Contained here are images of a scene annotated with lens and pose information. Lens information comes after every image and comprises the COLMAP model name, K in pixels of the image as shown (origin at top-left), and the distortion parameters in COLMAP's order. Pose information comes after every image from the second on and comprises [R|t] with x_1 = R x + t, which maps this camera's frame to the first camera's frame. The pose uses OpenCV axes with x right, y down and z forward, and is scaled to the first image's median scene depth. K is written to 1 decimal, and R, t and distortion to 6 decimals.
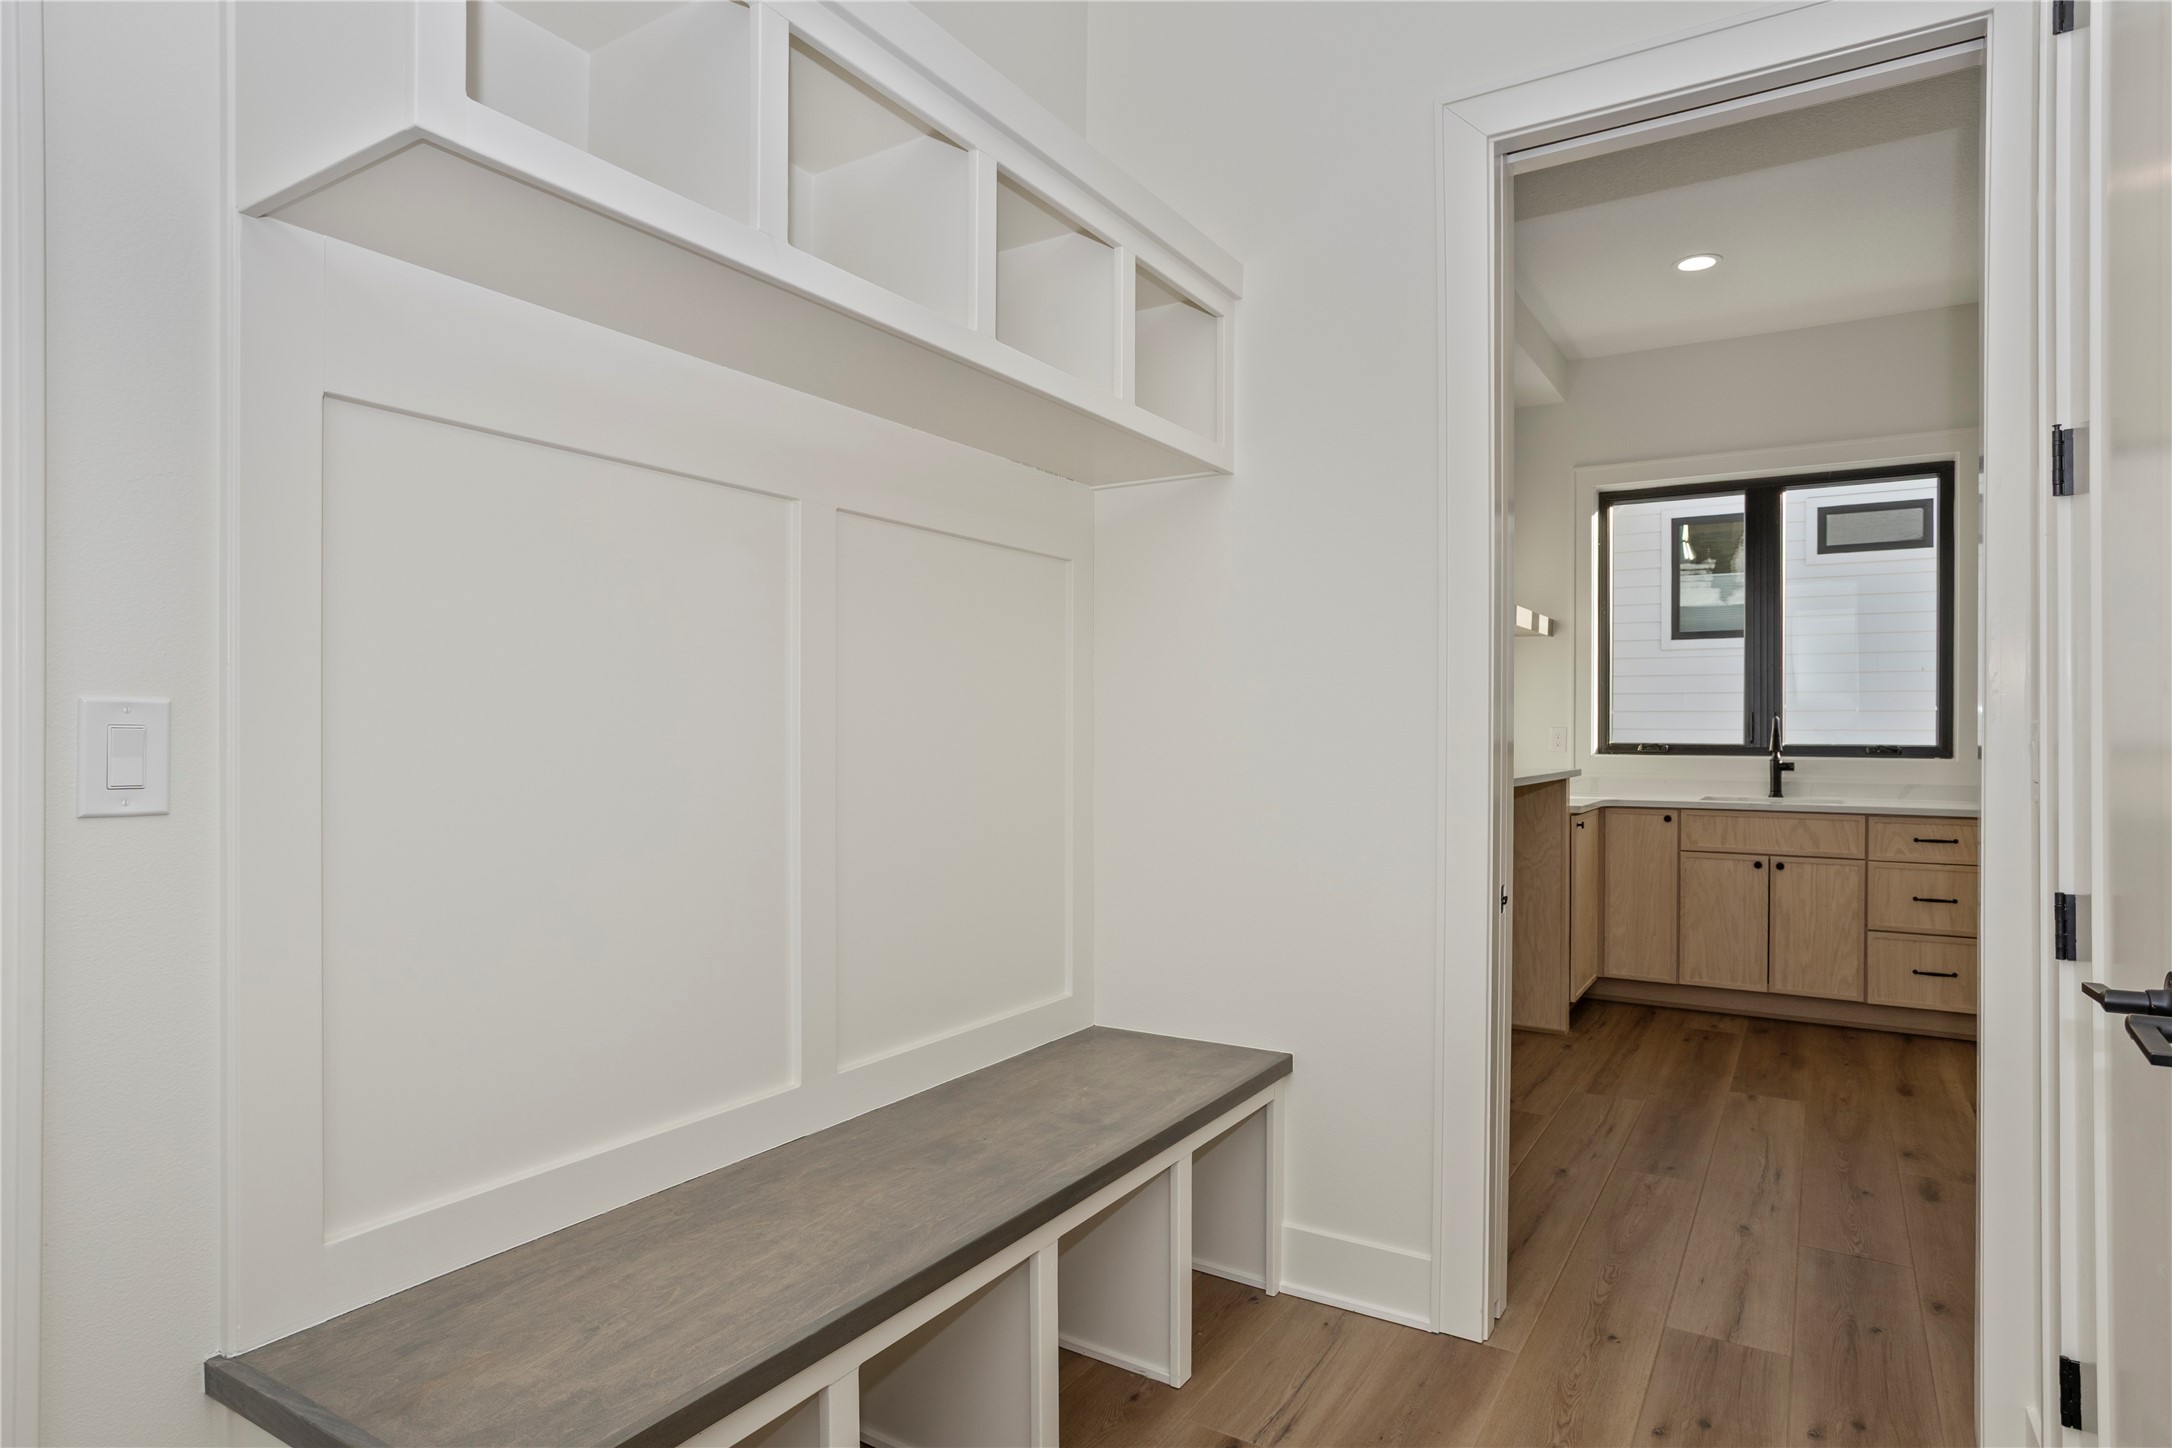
lens RADIAL K [[1214.8, 0, 1087.7], [0, 1214.8, 737.9], [0, 0, 1]] dist [-0.002652, -0.000153]
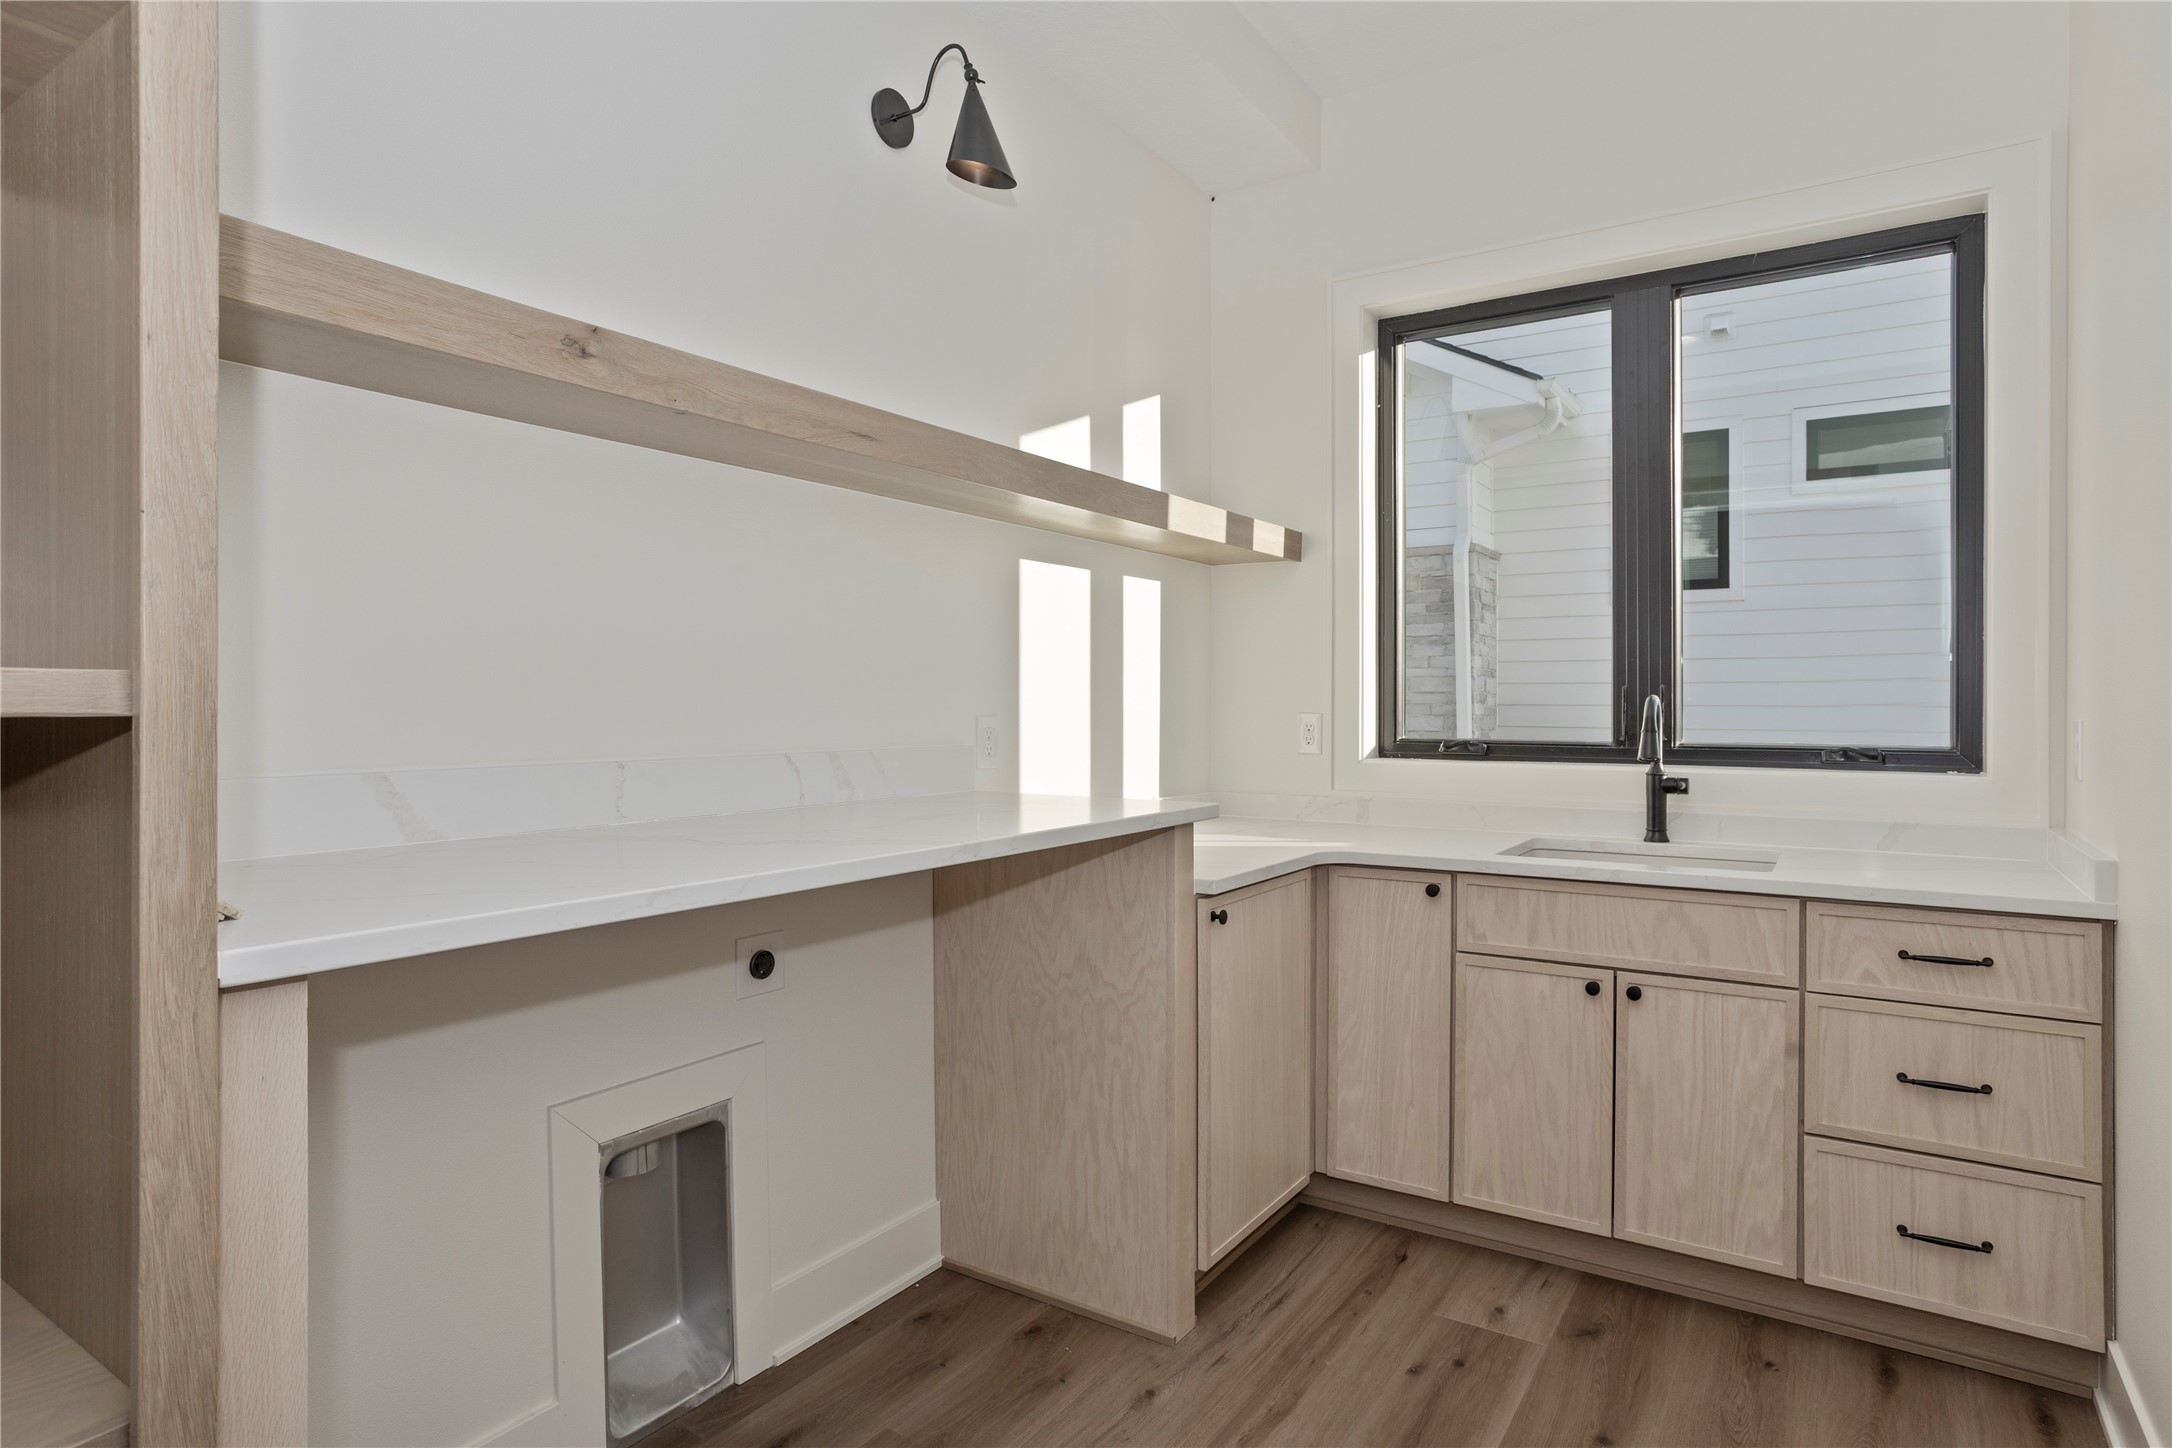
lens RADIAL K [[1200.3, 0, 1081.1], [0, 1200.3, 708.4], [0, 0, 1]] dist [-0.017736, 0.016574]
pose [[0.999597, -0.000709, -0.028368, 0.351295], [0.000722, 1.000000, 0.000447, -0.013455], [0.028368, -0.000467, 0.999597, 0.490672]]
